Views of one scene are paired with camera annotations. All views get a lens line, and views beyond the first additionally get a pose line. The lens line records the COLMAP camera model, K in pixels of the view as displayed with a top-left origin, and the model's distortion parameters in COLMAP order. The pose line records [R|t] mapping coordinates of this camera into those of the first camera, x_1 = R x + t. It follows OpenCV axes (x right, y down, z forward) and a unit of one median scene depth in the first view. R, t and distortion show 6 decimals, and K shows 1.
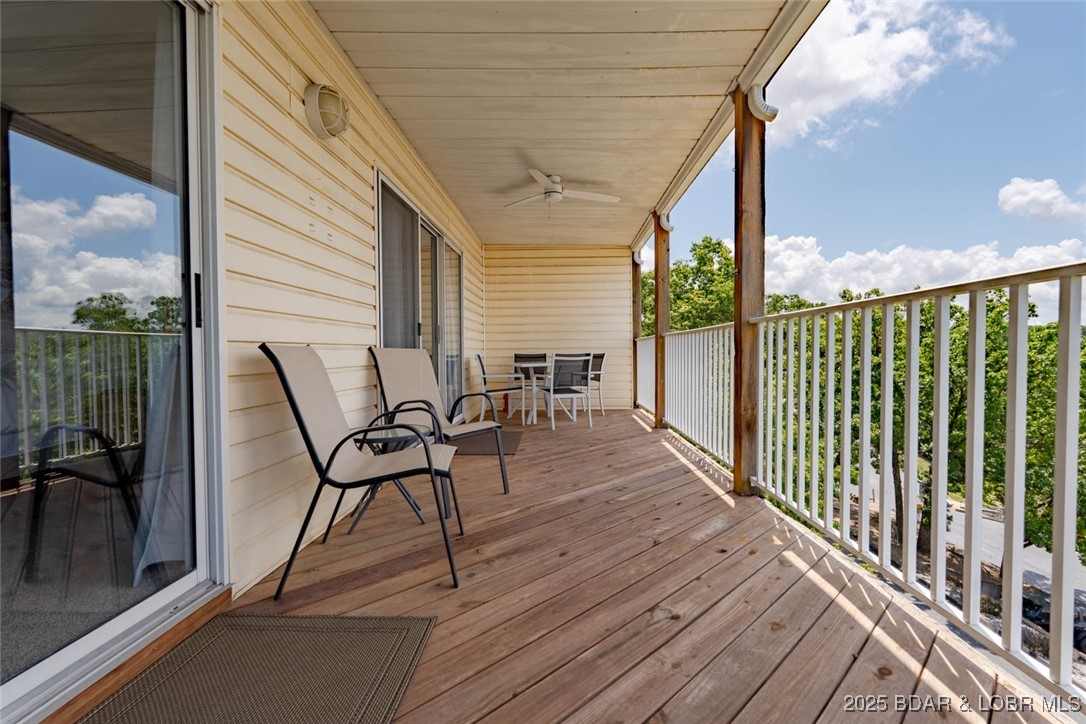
lens RADIAL K [[495.5, 0, 544.3], [0, 495.5, 365.7], [0, 0, 1]] dist [-0.003689, 0.000156]
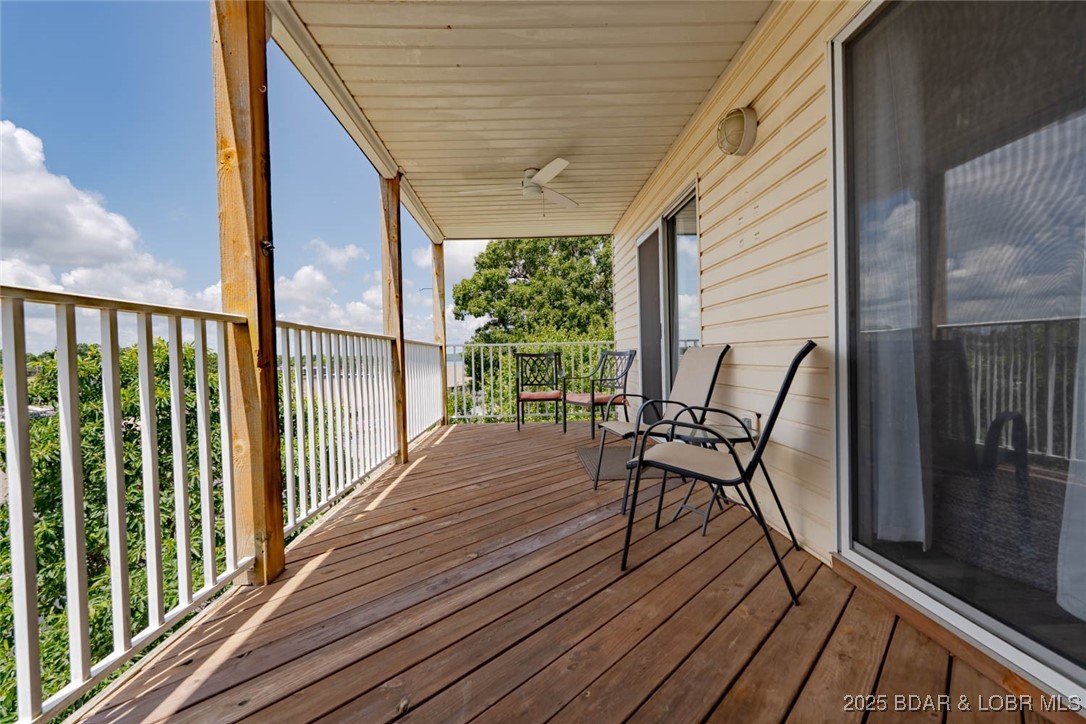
lens RADIAL K [[495.5, 0, 543.4], [0, 495.5, 363.5], [0, 0, 1]] dist [-0.003689, 0.000156]
pose [[-0.997121, 0.031095, -0.069156, 0.091894], [0.027412, 0.998187, 0.053584, -0.080629], [0.070696, 0.051534, -0.996166, 2.316600]]
